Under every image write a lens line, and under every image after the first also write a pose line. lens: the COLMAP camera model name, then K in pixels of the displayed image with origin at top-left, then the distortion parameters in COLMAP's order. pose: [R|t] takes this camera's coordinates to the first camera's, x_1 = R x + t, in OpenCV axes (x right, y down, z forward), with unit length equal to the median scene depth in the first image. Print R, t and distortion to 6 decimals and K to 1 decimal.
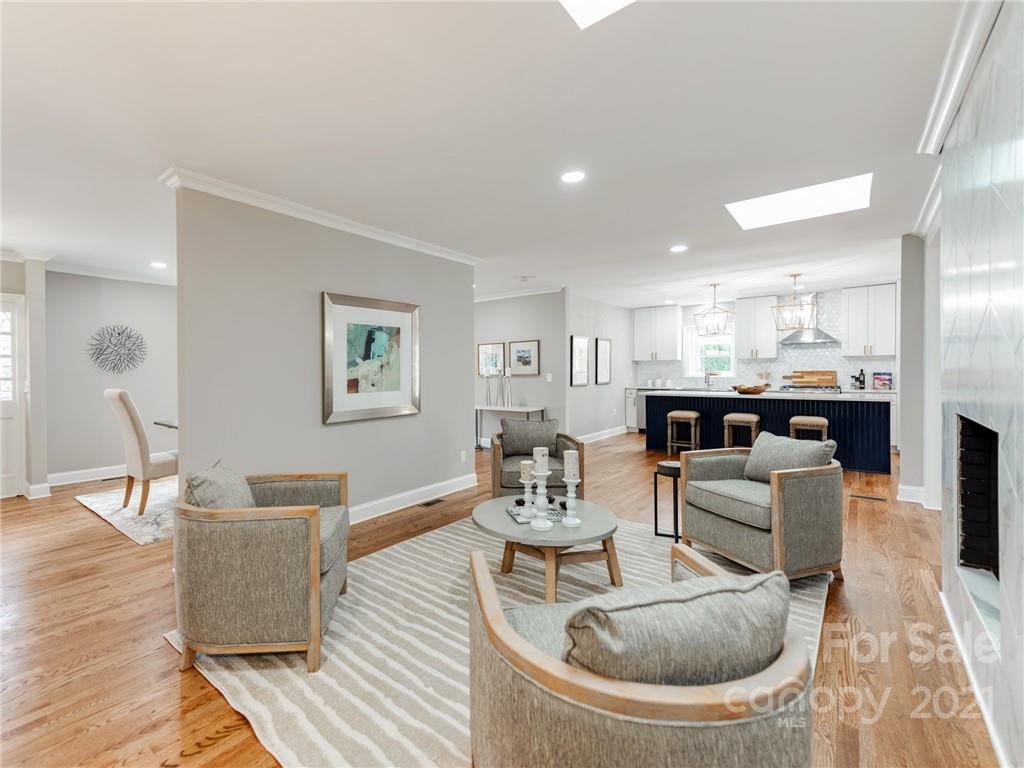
lens RADIAL K [[459.4, 0, 459.7], [0, 459.4, 371.9], [0, 0, 1]] dist [0.016220, -0.000133]
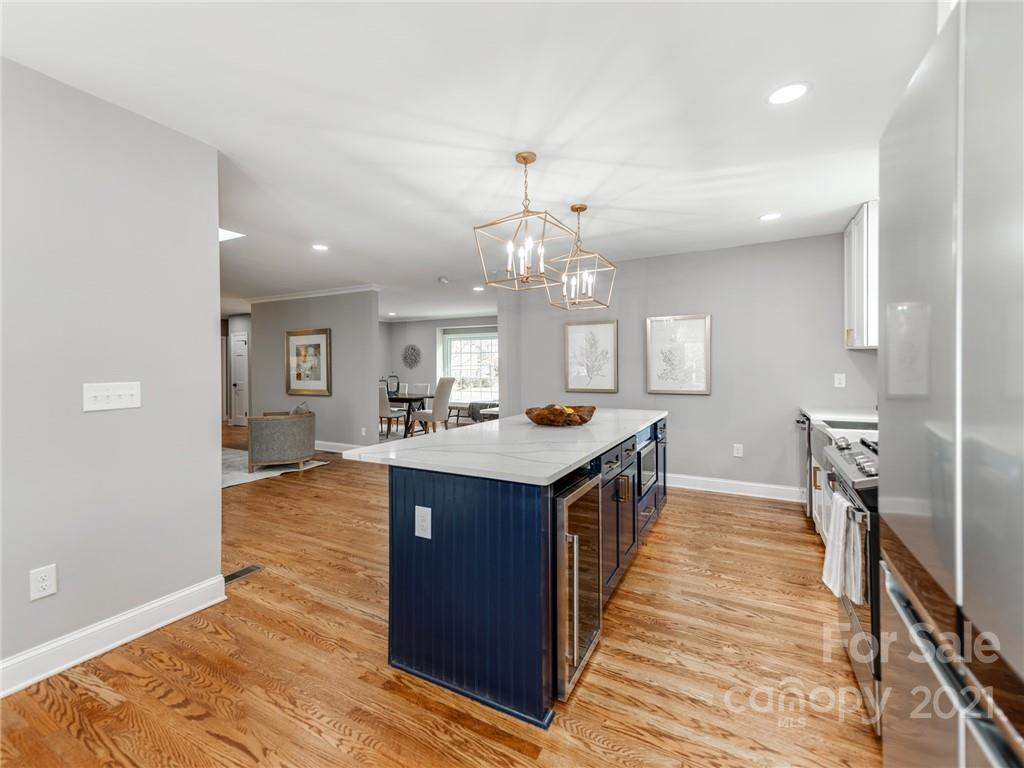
lens RADIAL K [[459.7, 0, 480.8], [0, 459.7, 370.8], [0, 0, 1]] dist [0.028298, -0.008303]
pose [[0.178753, 0.013731, -0.983798, 0.979255], [-0.003016, 0.999906, 0.013408, -0.012283], [0.983889, 0.000570, 0.178778, 0.758801]]
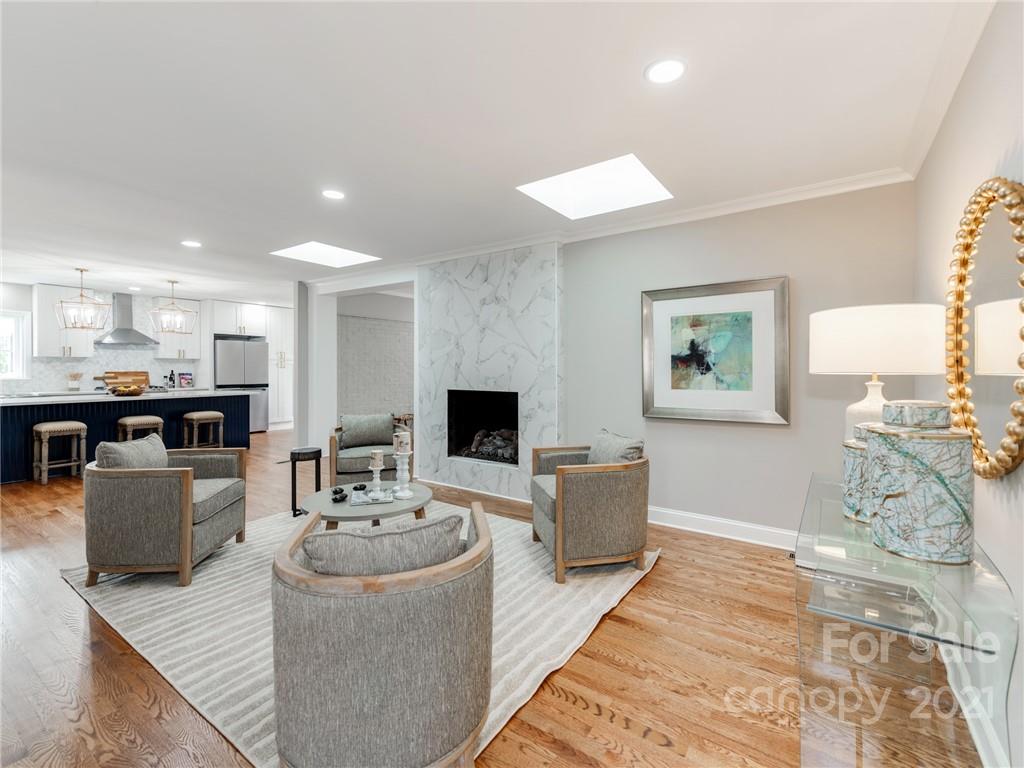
lens RADIAL K [[454.6, 0, 521.9], [0, 454.6, 371.9], [0, 0, 1]] dist [0.020045, -0.000834]
pose [[-0.115190, 0.001216, 0.993343, -0.365376], [0.001920, 0.999998, -0.001001, 0.001276], [-0.993342, 0.001792, -0.115192, 0.278233]]
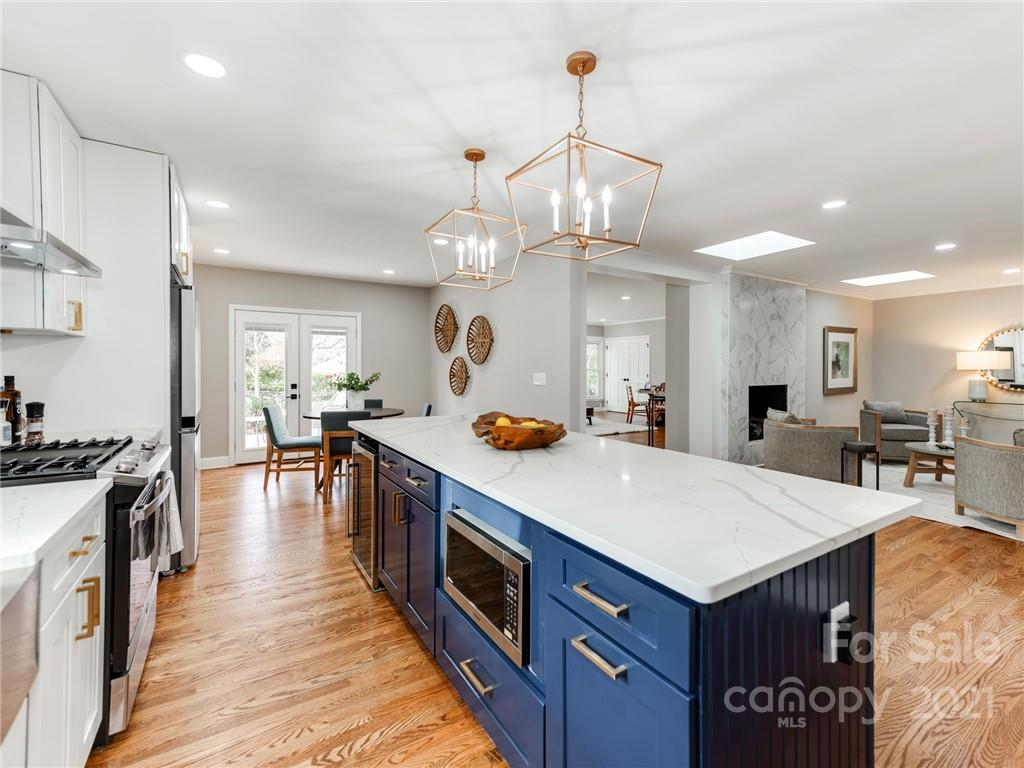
lens RADIAL K [[454.6, 0, 521.9], [0, 454.6, 371.9], [0, 0, 1]] dist [0.020045, -0.000834]
pose [[-0.956788, 0.005227, 0.290739, 0.476191], [0.007880, 0.999937, 0.007955, -0.007418], [-0.290679, 0.009902, -0.956769, 1.200909]]
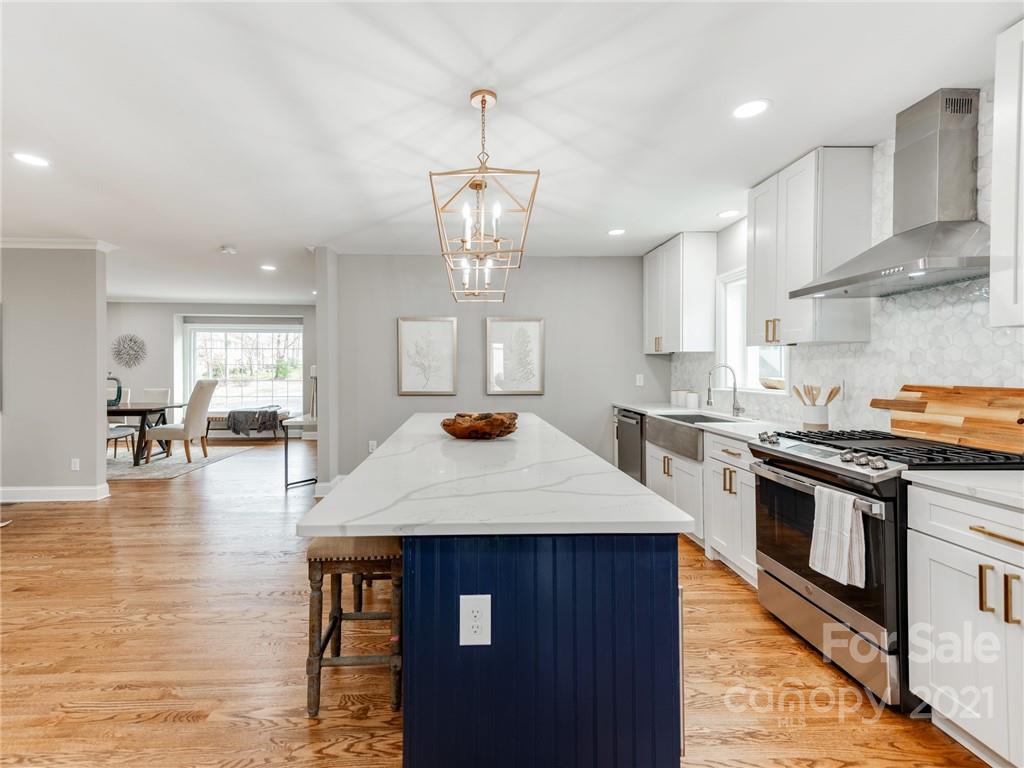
lens RADIAL K [[459.7, 0, 480.8], [0, 459.7, 370.8], [0, 0, 1]] dist [0.028298, -0.008303]
pose [[0.679857, 0.014617, -0.733199, 0.833461], [-0.010858, 0.999892, 0.009866, -0.011495], [0.733265, 0.001253, 0.679942, 0.663125]]
